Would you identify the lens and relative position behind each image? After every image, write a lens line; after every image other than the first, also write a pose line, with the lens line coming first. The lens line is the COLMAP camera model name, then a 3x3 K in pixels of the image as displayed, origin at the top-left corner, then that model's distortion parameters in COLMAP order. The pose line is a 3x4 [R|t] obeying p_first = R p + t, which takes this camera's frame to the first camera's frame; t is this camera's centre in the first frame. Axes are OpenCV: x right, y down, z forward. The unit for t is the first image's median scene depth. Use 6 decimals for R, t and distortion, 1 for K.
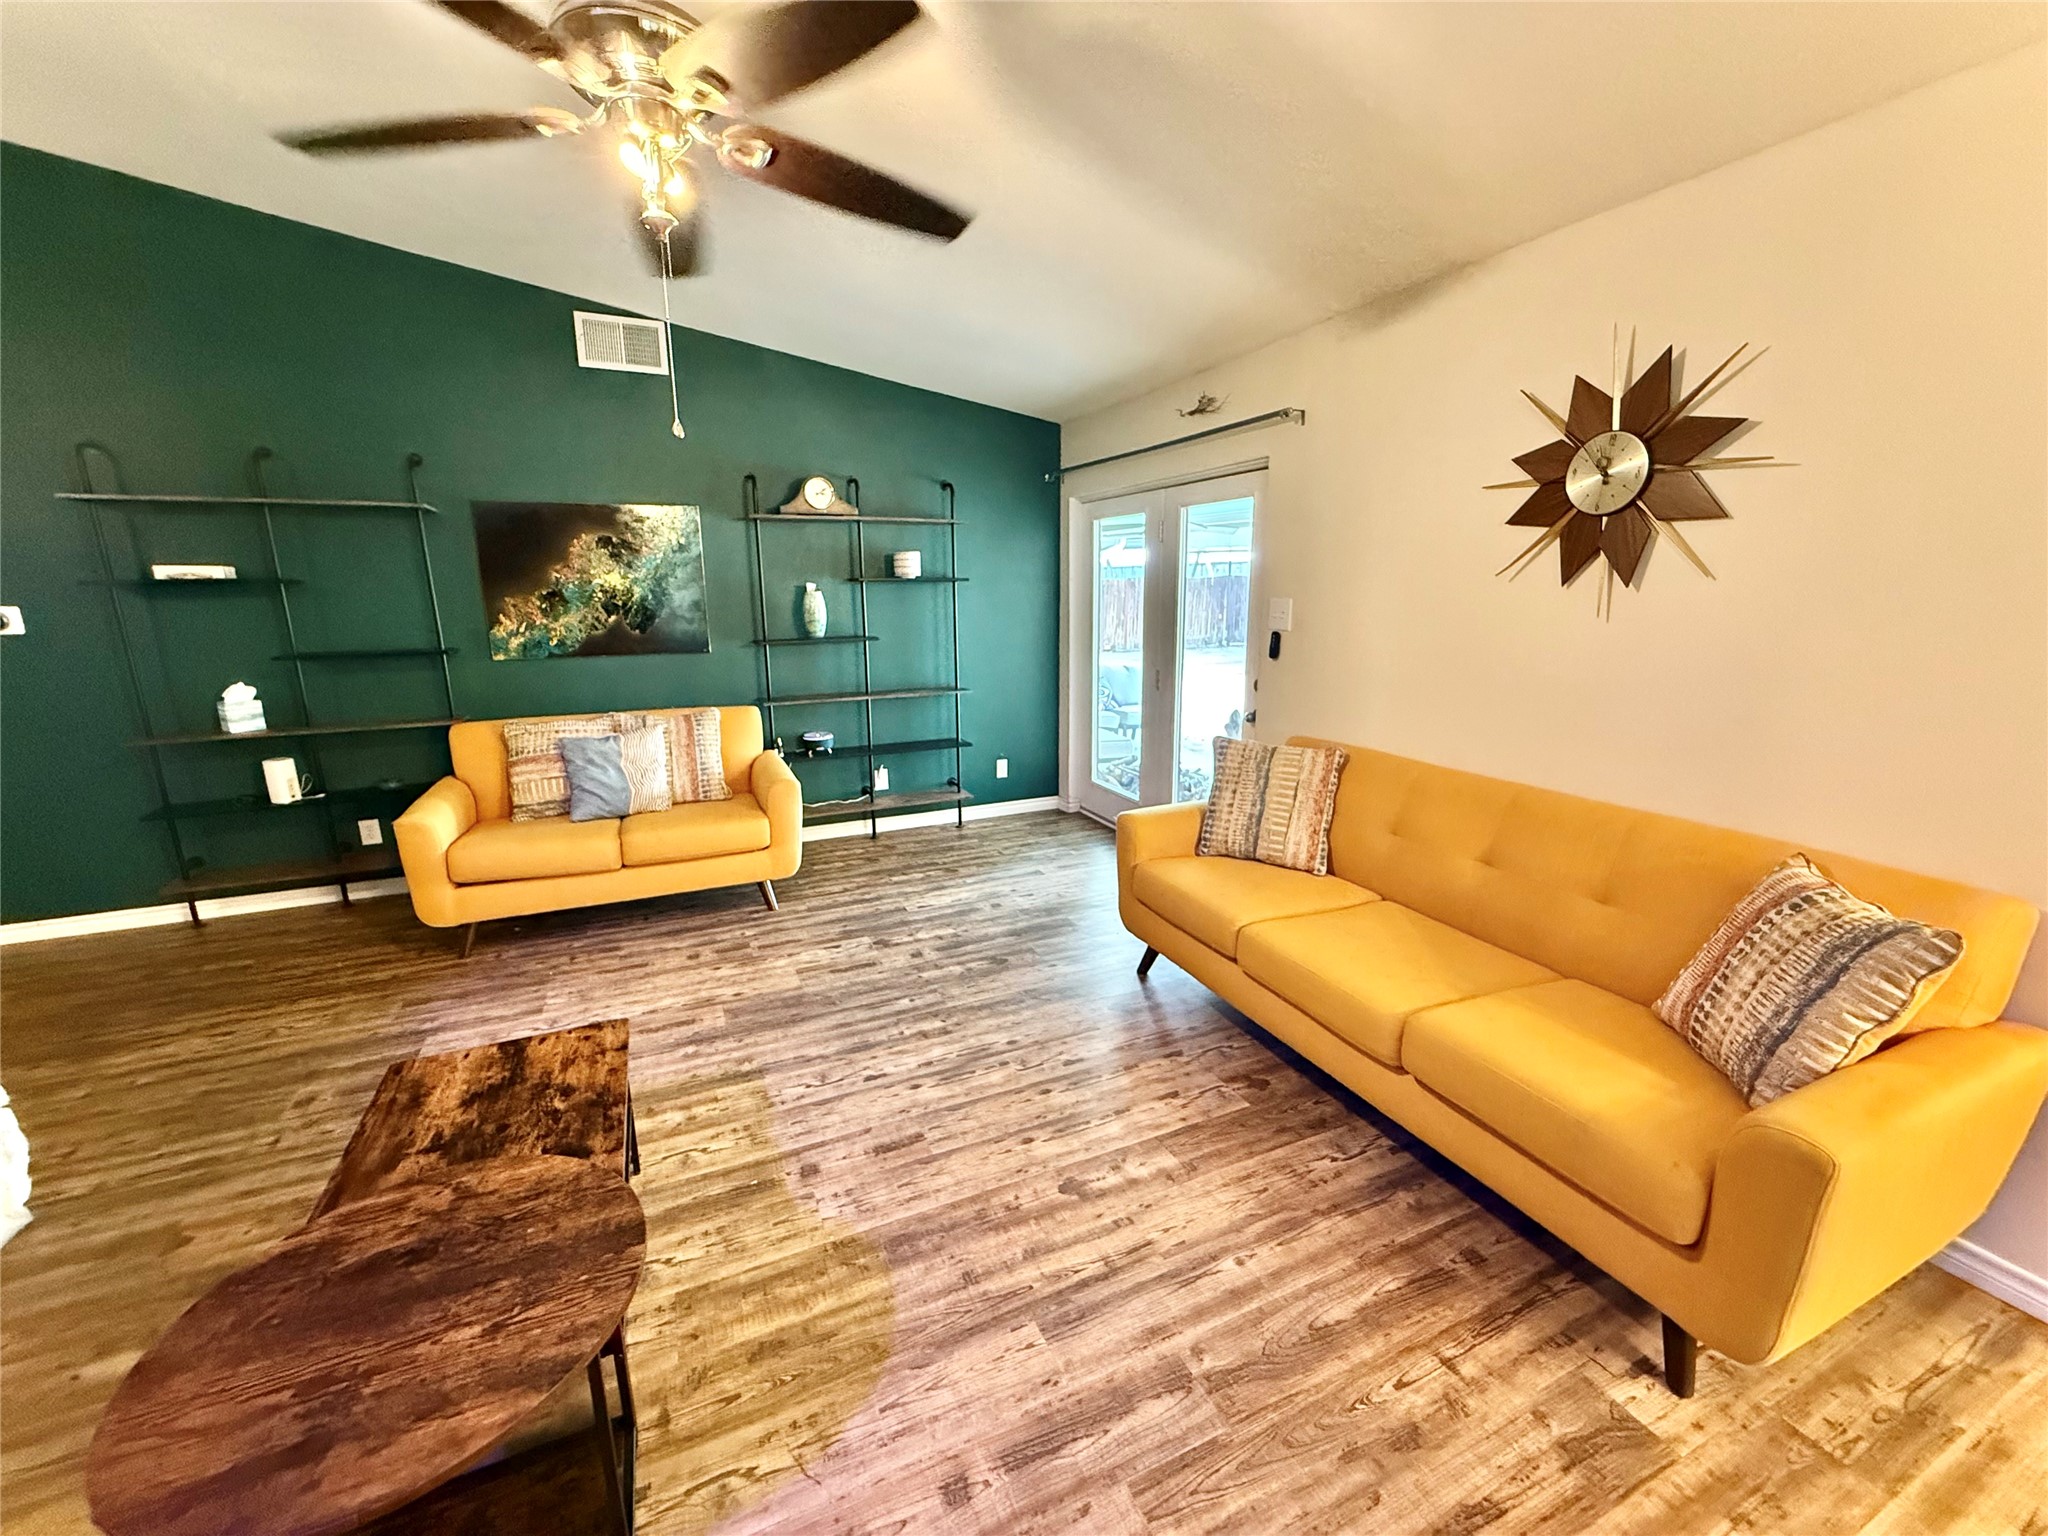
lens RADIAL K [[815.7, 0, 1024.0], [0, 815.7, 768.0], [0, 0, 1]] dist [-0.001976, -0.000163]
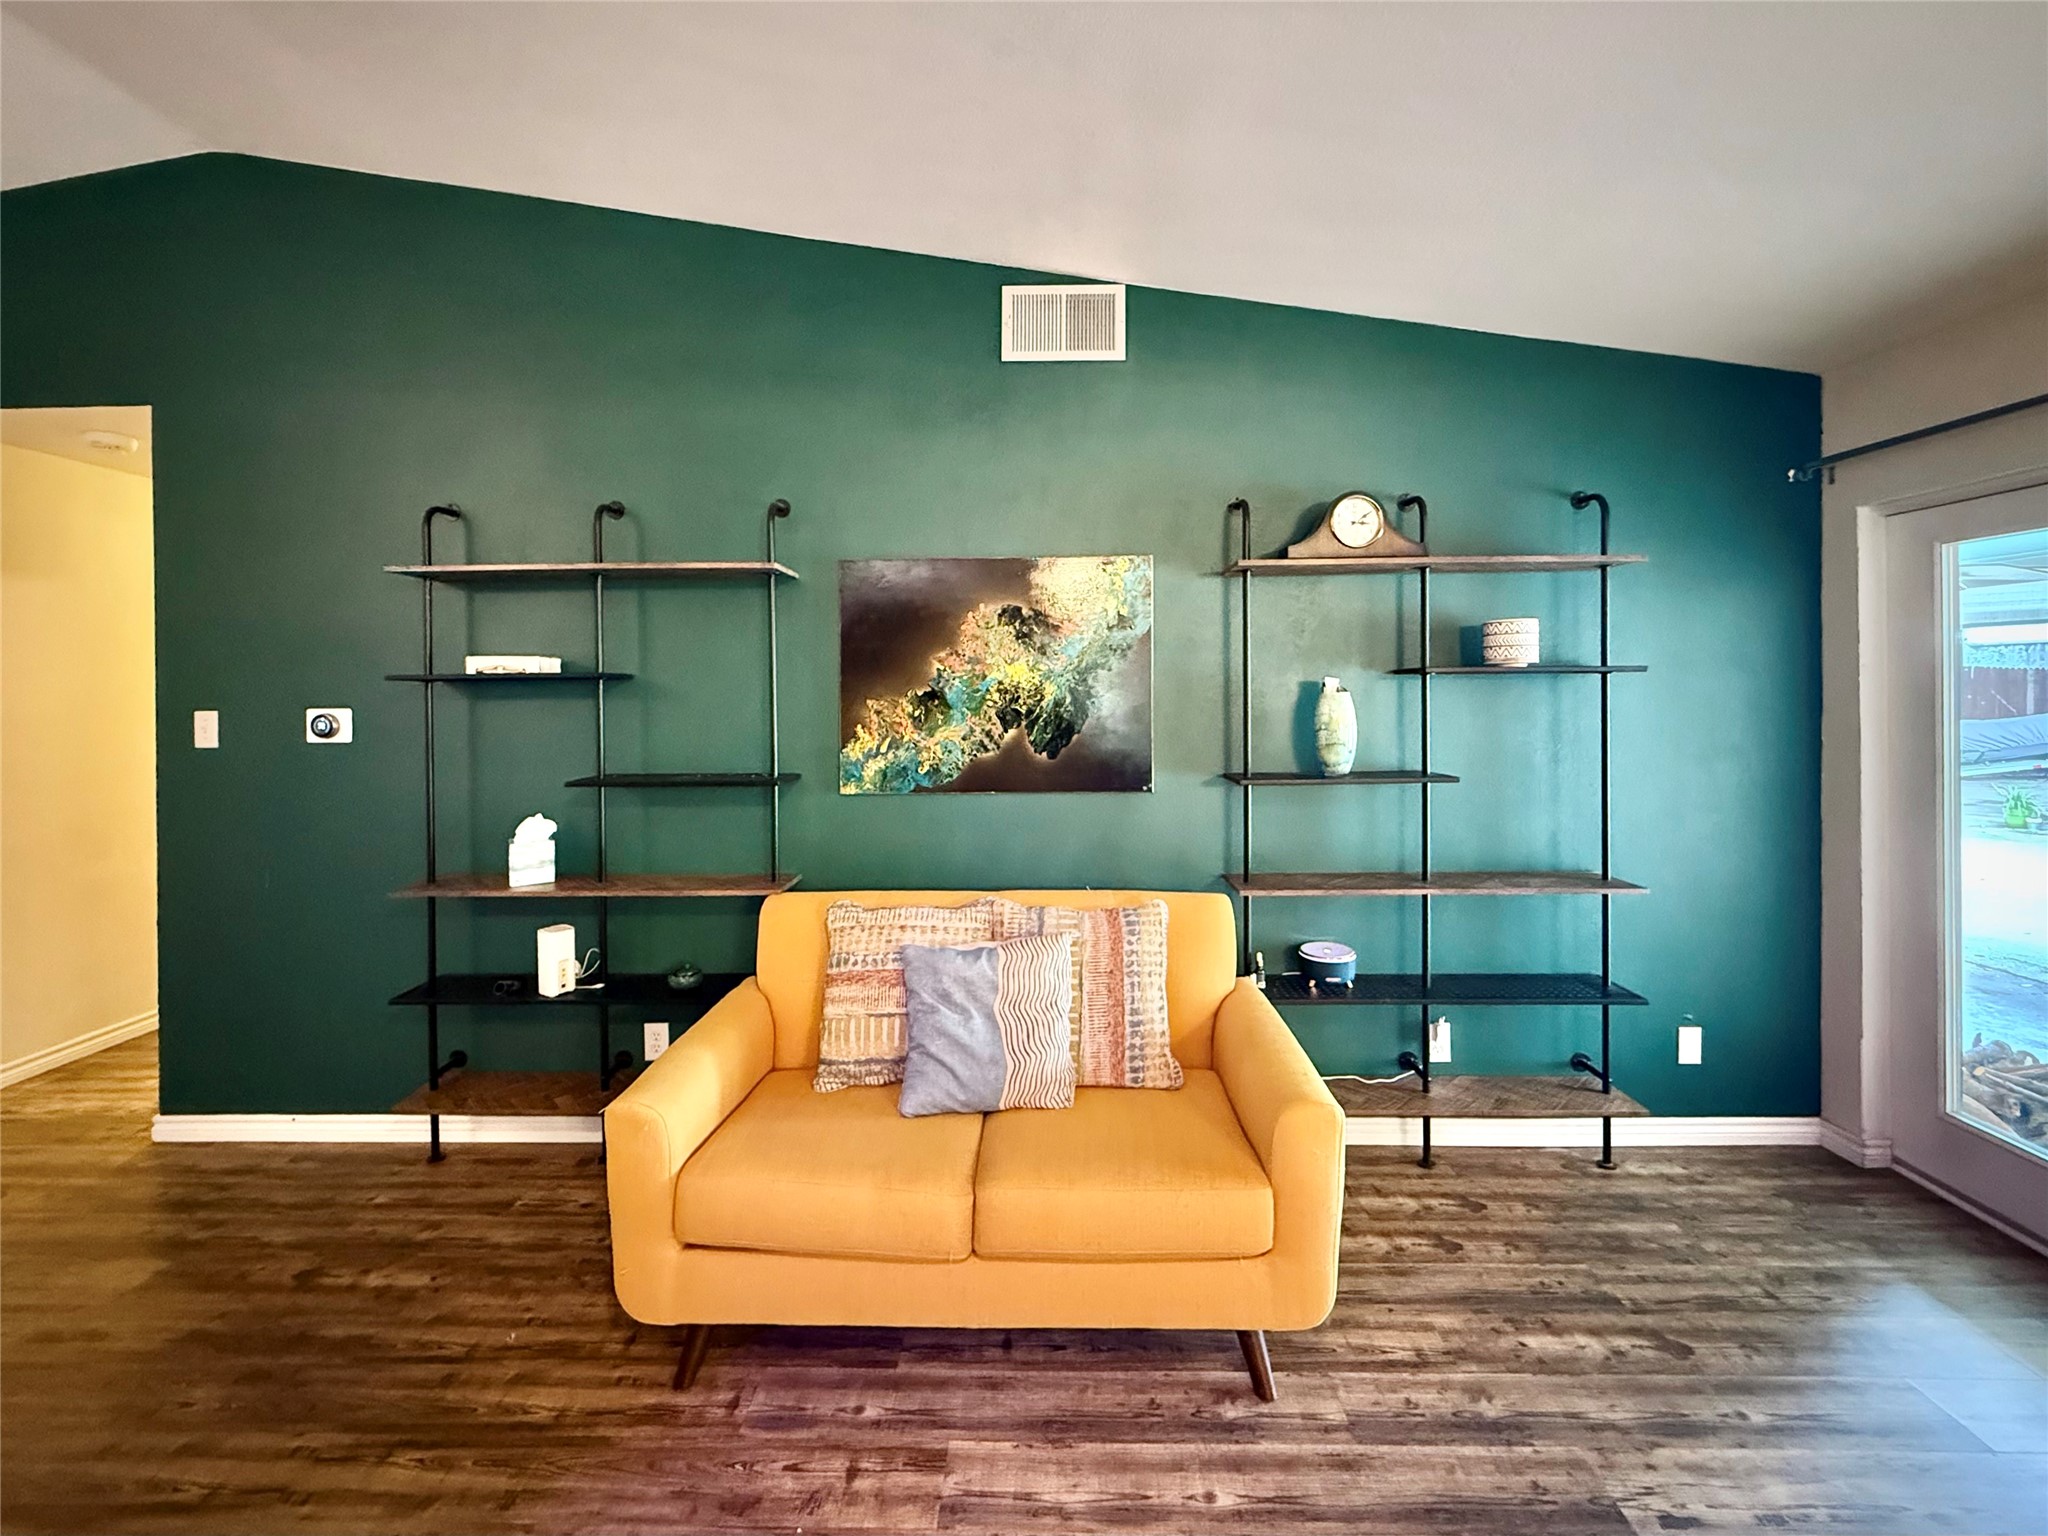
lens RADIAL K [[850.9, 0, 1019.2], [0, 850.9, 769.4], [0, 0, 1]] dist [-0.000636, -0.000089]
pose [[0.894534, 0.040480, -0.445163, -0.211862], [-0.095520, 0.990198, -0.101899, -0.092495], [0.436675, 0.133674, 0.889633, 0.436180]]
